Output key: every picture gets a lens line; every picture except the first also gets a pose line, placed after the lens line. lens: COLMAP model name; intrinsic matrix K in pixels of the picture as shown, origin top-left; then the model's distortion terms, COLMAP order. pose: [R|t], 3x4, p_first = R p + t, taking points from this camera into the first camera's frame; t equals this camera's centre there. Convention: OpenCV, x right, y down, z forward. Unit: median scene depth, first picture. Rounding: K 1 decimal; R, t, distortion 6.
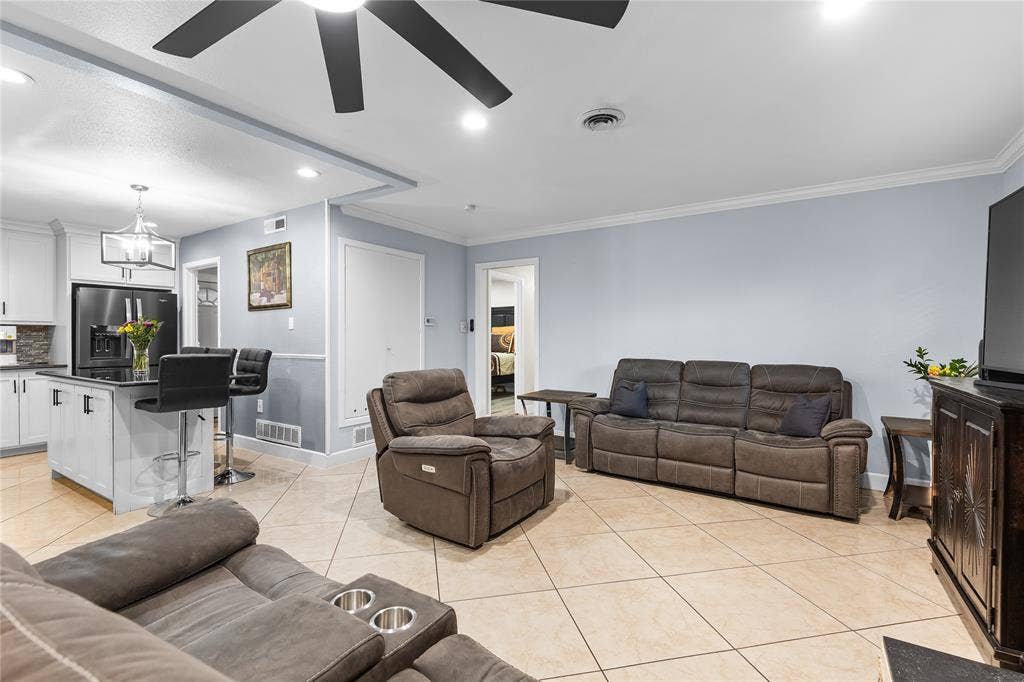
lens RADIAL K [[466.2, 0, 518.2], [0, 466.2, 339.3], [0, 0, 1]] dist [0.011041, -0.002812]
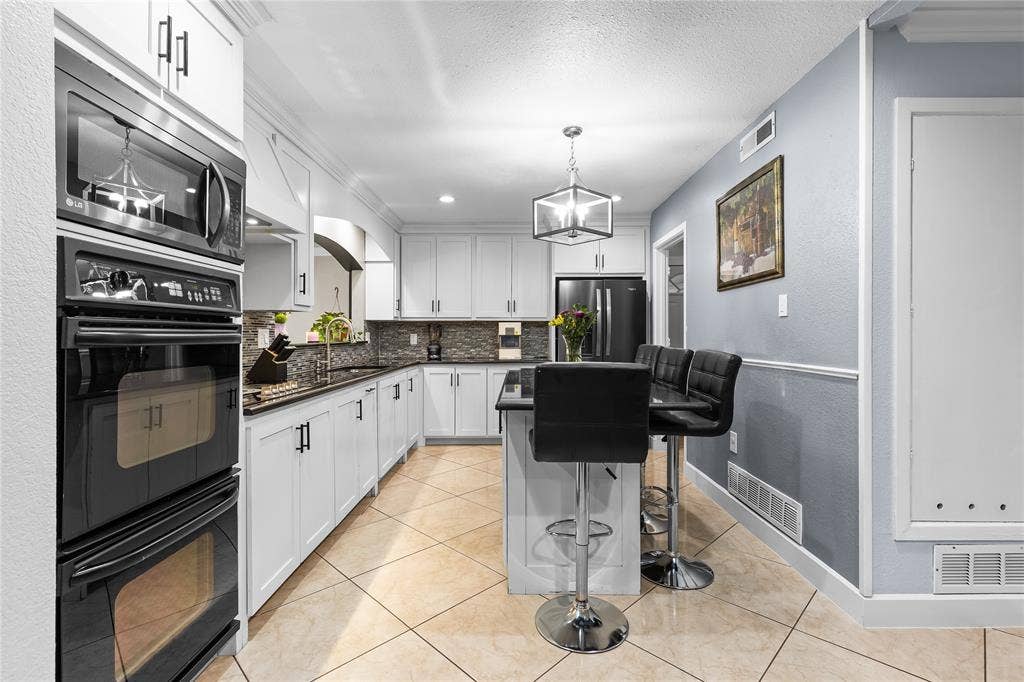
lens RADIAL K [[466.2, 0, 512.8], [0, 466.2, 335.2], [0, 0, 1]] dist [0.011041, -0.002812]
pose [[0.536321, 0.001273, -0.844013, -0.195710], [-0.000045, 0.999999, 0.001480, -0.000428], [0.844014, -0.000756, 0.536320, 0.443679]]
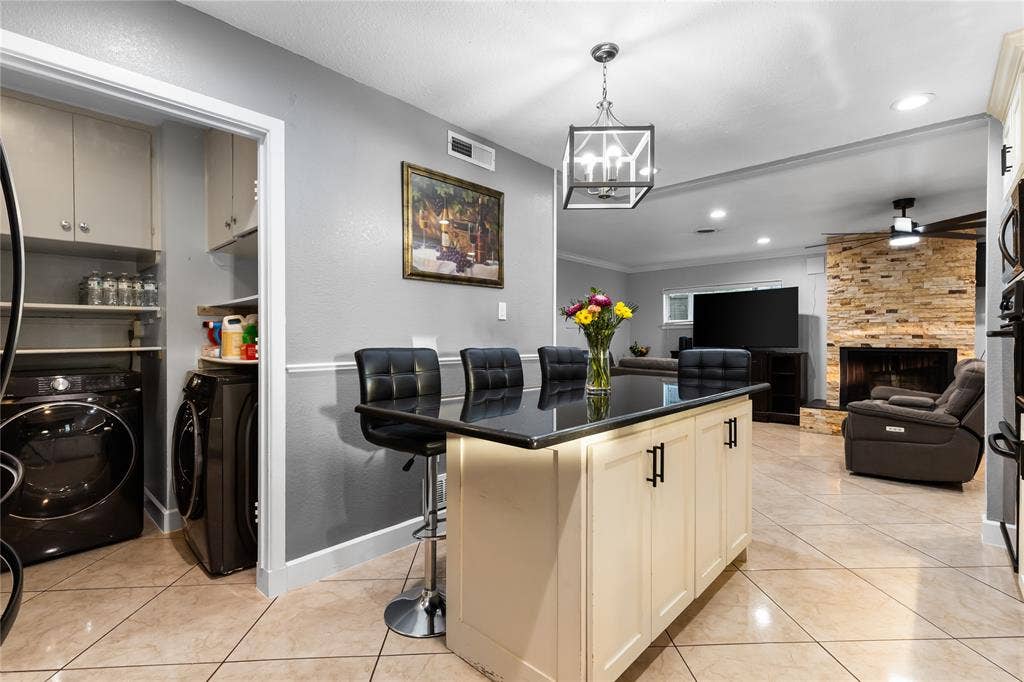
lens RADIAL K [[466.2, 0, 520.0], [0, 466.2, 342.9], [0, 0, 1]] dist [0.011041, -0.002812]
pose [[0.170950, -0.008179, 0.985246, -1.152957], [0.001303, 0.999967, 0.008076, 0.007229], [-0.985279, -0.000097, 0.170955, 0.851539]]
